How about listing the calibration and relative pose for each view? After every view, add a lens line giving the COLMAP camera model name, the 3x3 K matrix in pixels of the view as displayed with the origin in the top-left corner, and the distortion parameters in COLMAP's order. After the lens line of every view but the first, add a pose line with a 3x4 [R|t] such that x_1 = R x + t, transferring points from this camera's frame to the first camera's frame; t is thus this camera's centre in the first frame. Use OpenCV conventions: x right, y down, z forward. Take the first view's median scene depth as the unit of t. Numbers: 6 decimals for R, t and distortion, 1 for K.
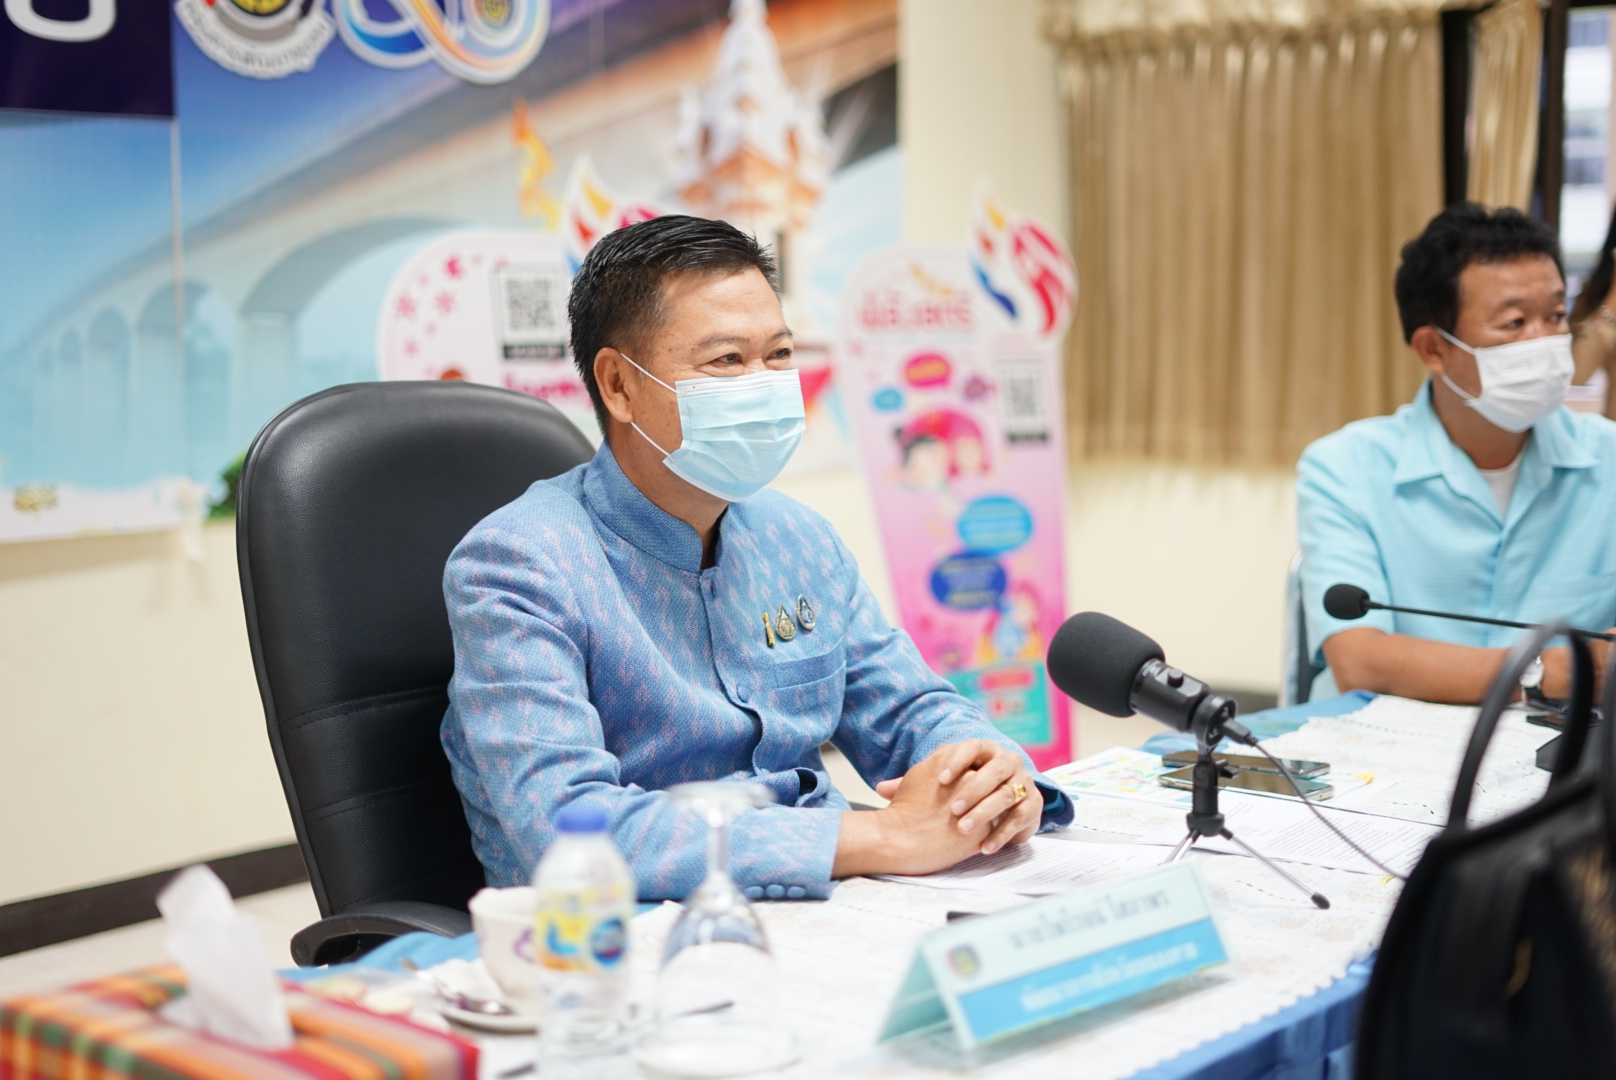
lens RADIAL K [[2366.9, 0, 808.0], [0, 2366.9, 540.0], [0, 0, 1]] dist [-0.039771, 0.058848]
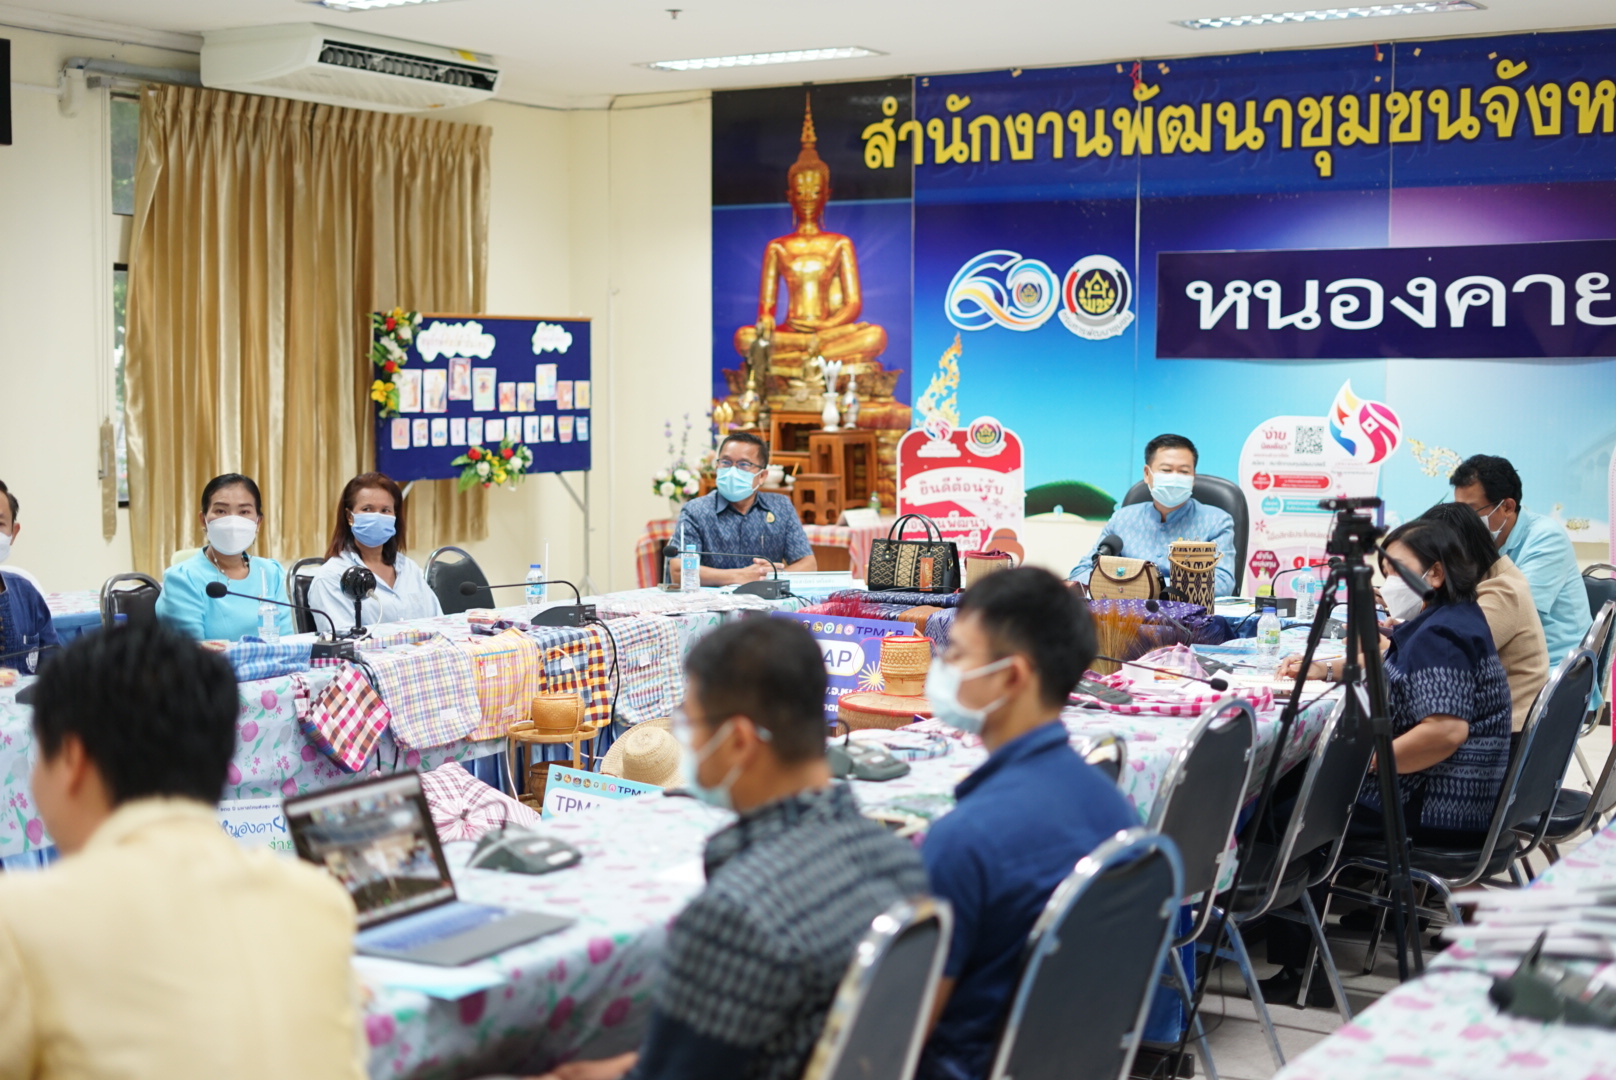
lens RADIAL K [[2328.8, 0, 814.9], [0, 2328.8, 542.5], [0, 0, 1]] dist [-0.029857, 0.053529]
pose [[0.122885, 0.076931, -0.989435, 2.909608], [-0.095534, 0.993278, 0.065365, -0.123025], [0.987812, 0.086493, 0.129409, -0.042770]]
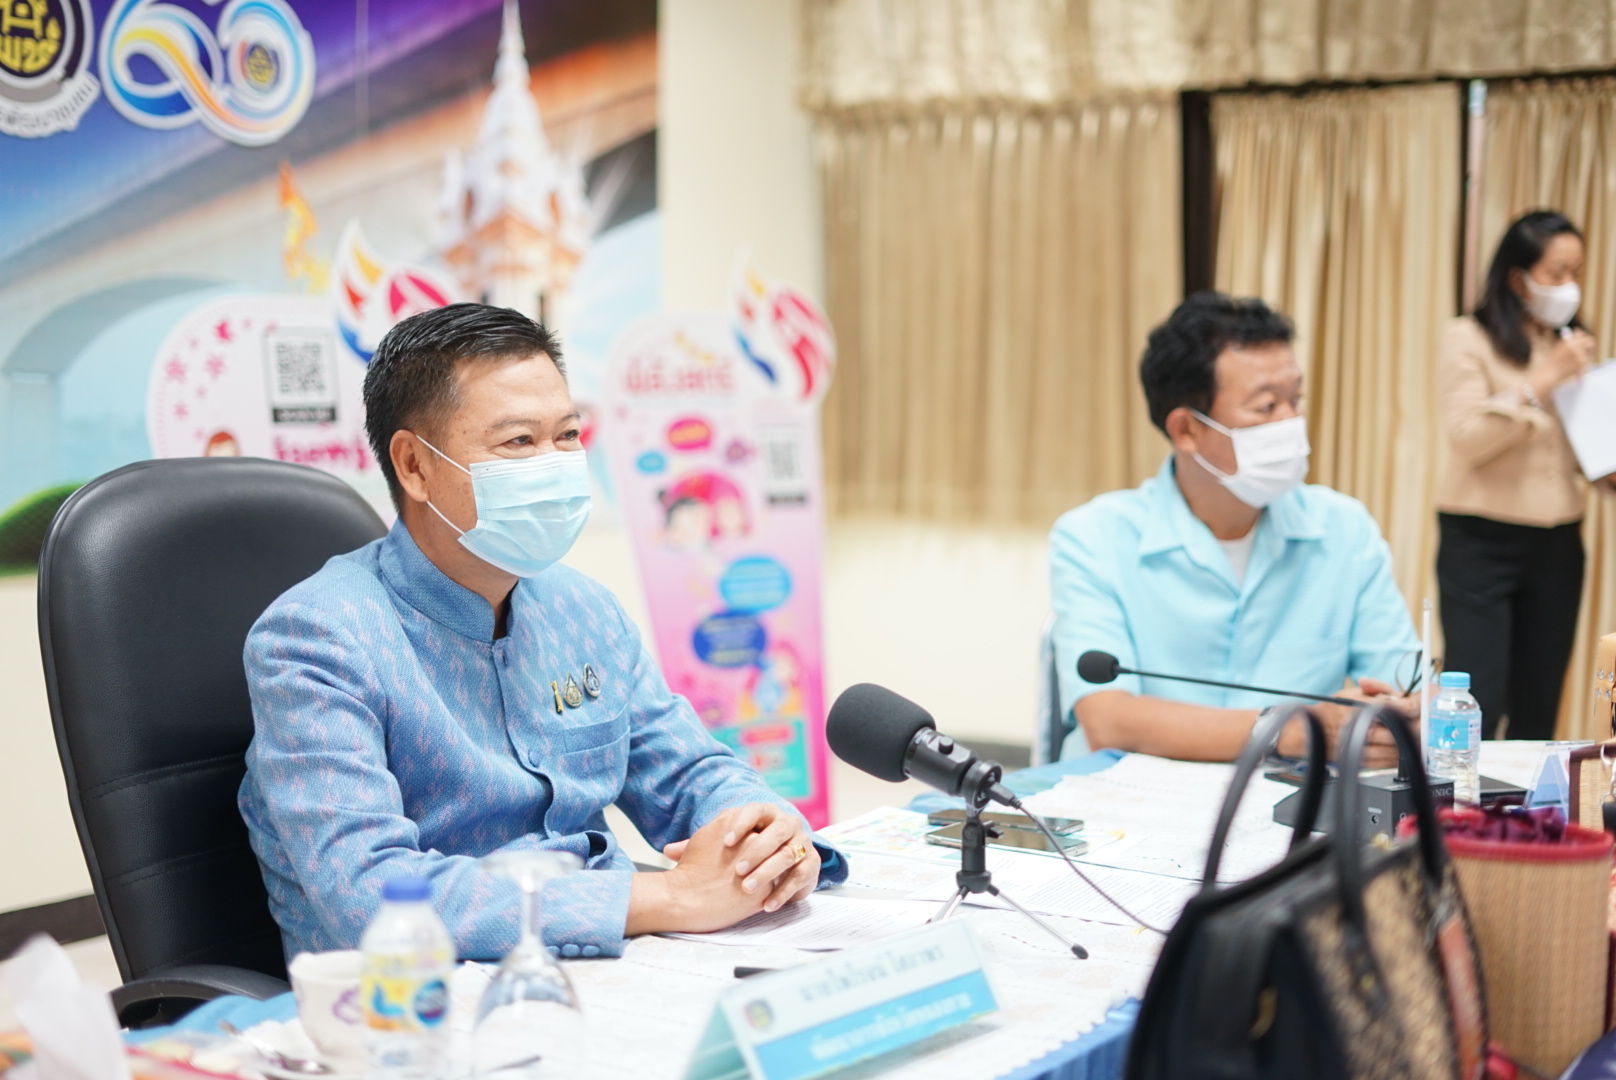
lens RADIAL K [[2366.9, 0, 808.0], [0, 2366.9, 540.0], [0, 0, 1]] dist [-0.039771, 0.058848]
pose [[0.994216, 0.002229, 0.107380, -0.015323], [-0.000061, 0.999796, -0.020188, -0.008995], [-0.107403, 0.020065, 0.994013, -0.043062]]
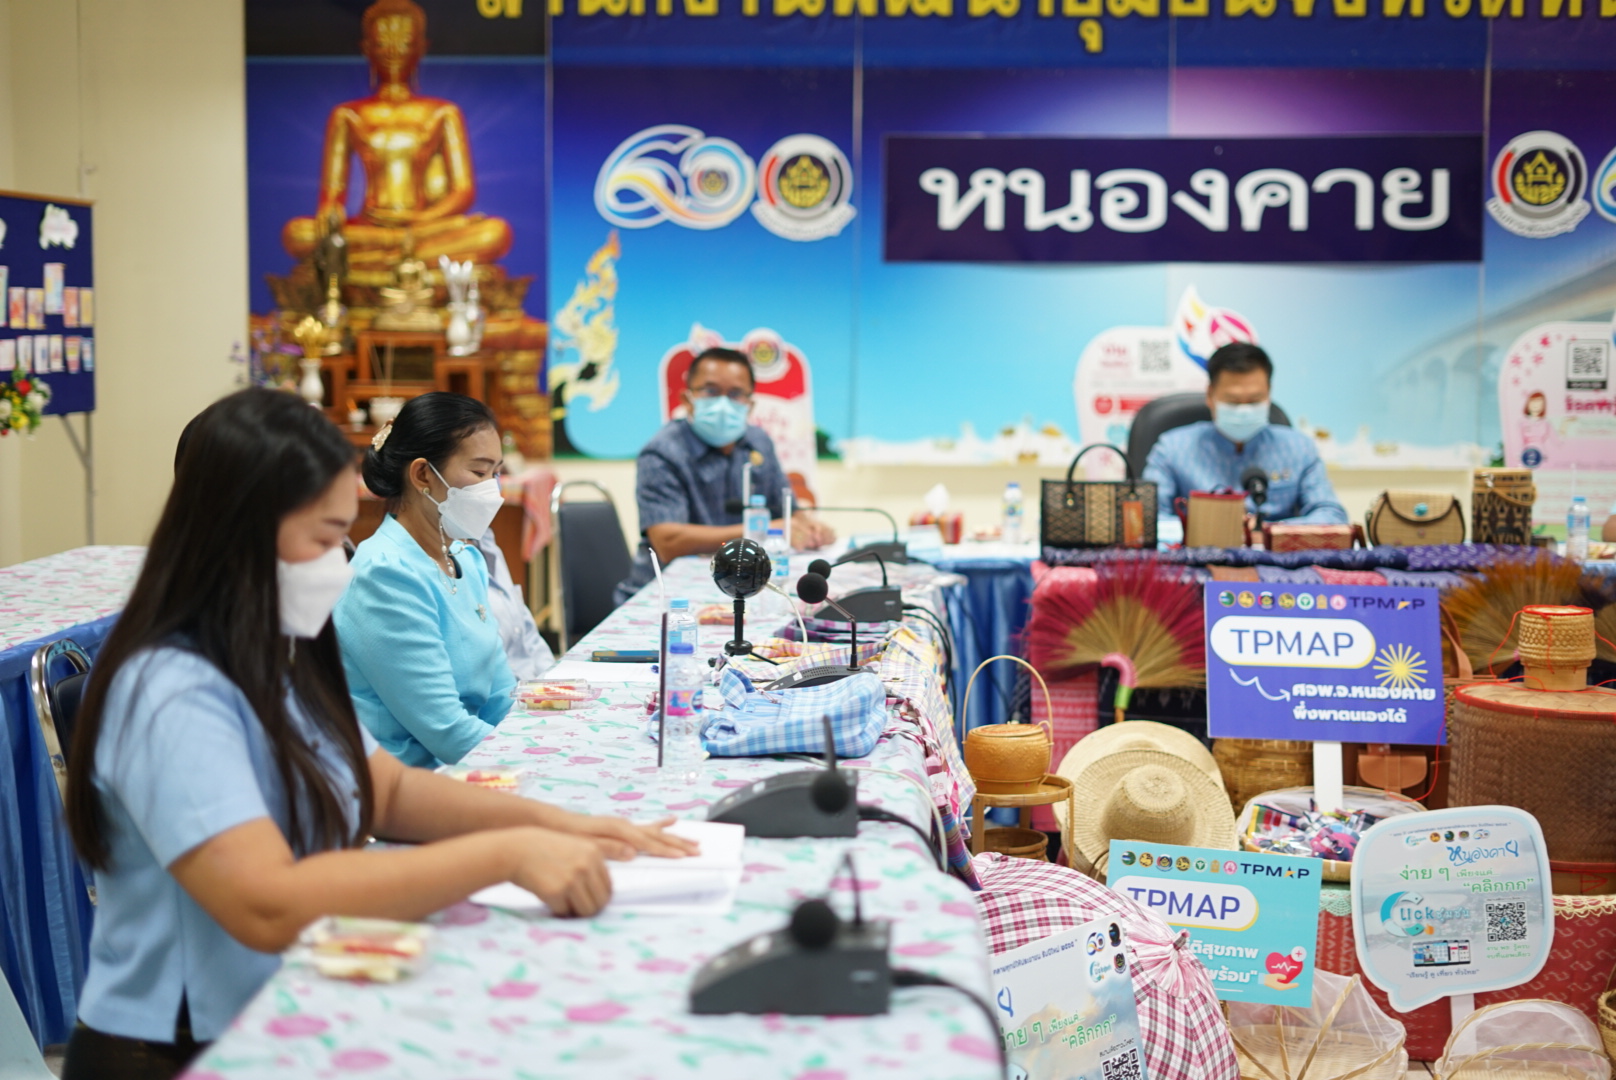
lens RADIAL K [[2340.6, 0, 813.3], [0, 2340.6, 545.9], [0, 0, 1]] dist [-0.034130, 0.048194]
pose [[0.580915, 0.081310, -0.809893, 1.687710], [-0.083128, 0.995722, 0.040342, 0.042658], [0.809709, 0.043889, 0.585189, -0.981541]]
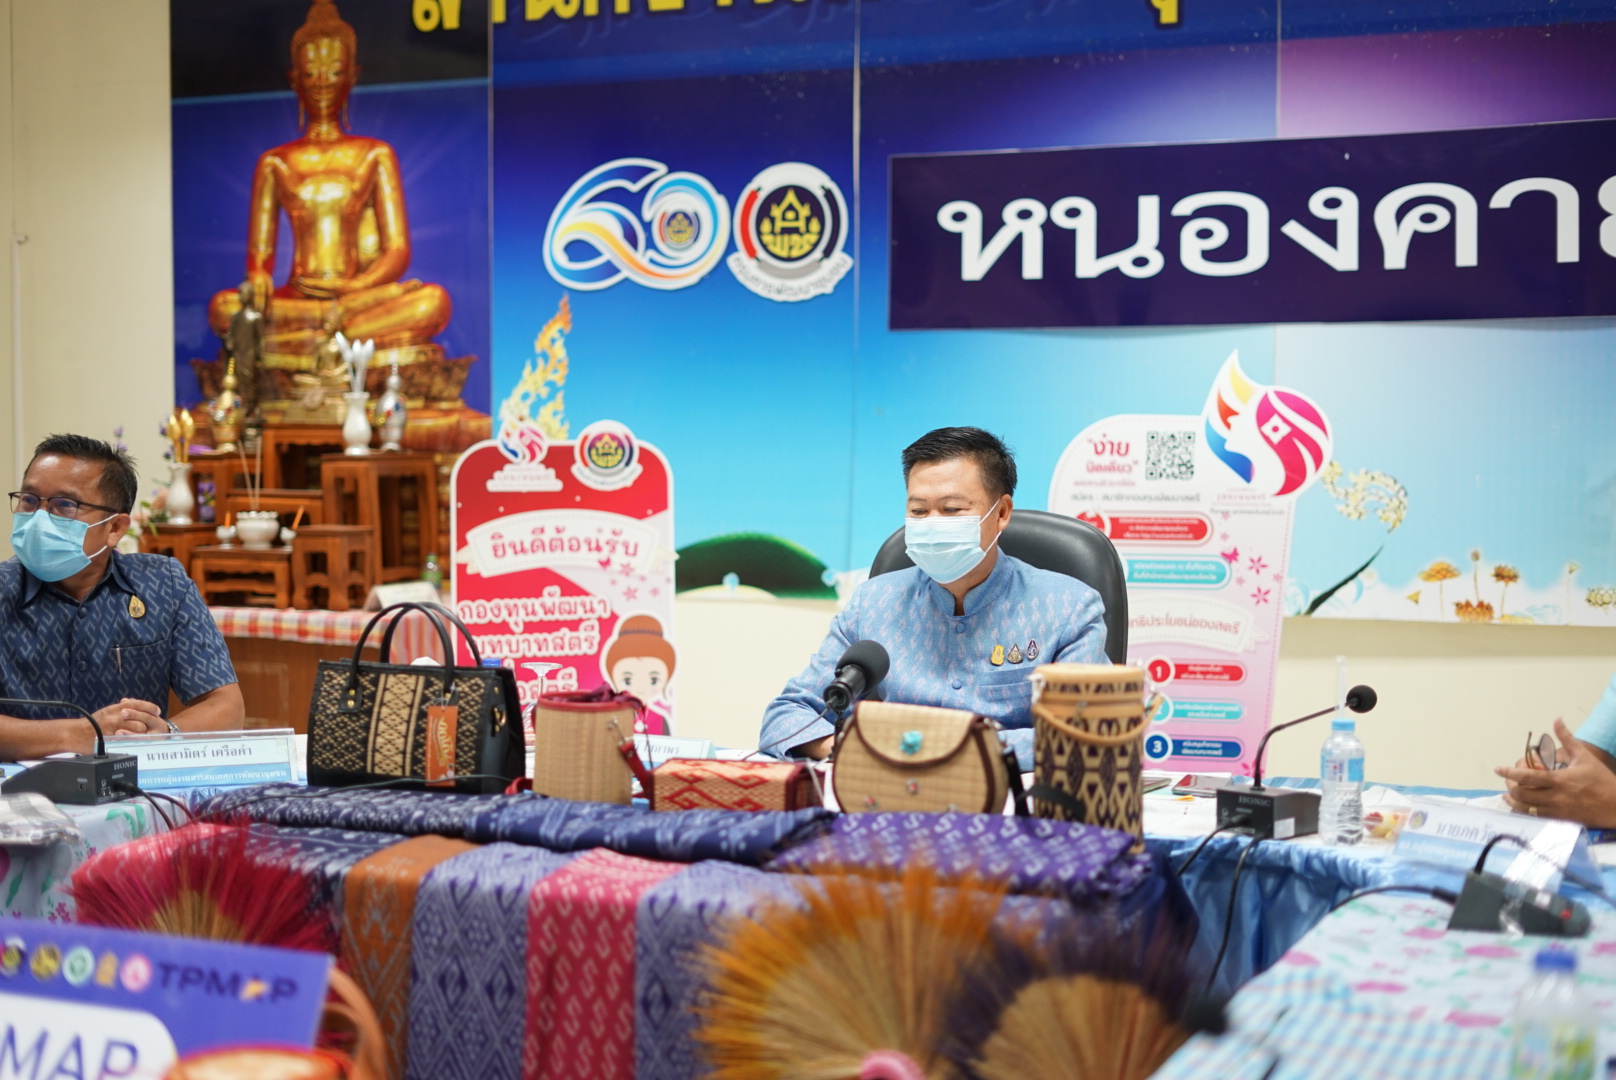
lens RADIAL K [[2340.6, 0, 813.3], [0, 2340.6, 545.9], [0, 0, 1]] dist [-0.034130, 0.048194]
pose [[0.267493, 0.049470, -0.962289, 1.353755], [-0.091800, 0.995447, 0.025656, -0.063580], [0.959177, 0.081476, 0.270816, 0.304467]]
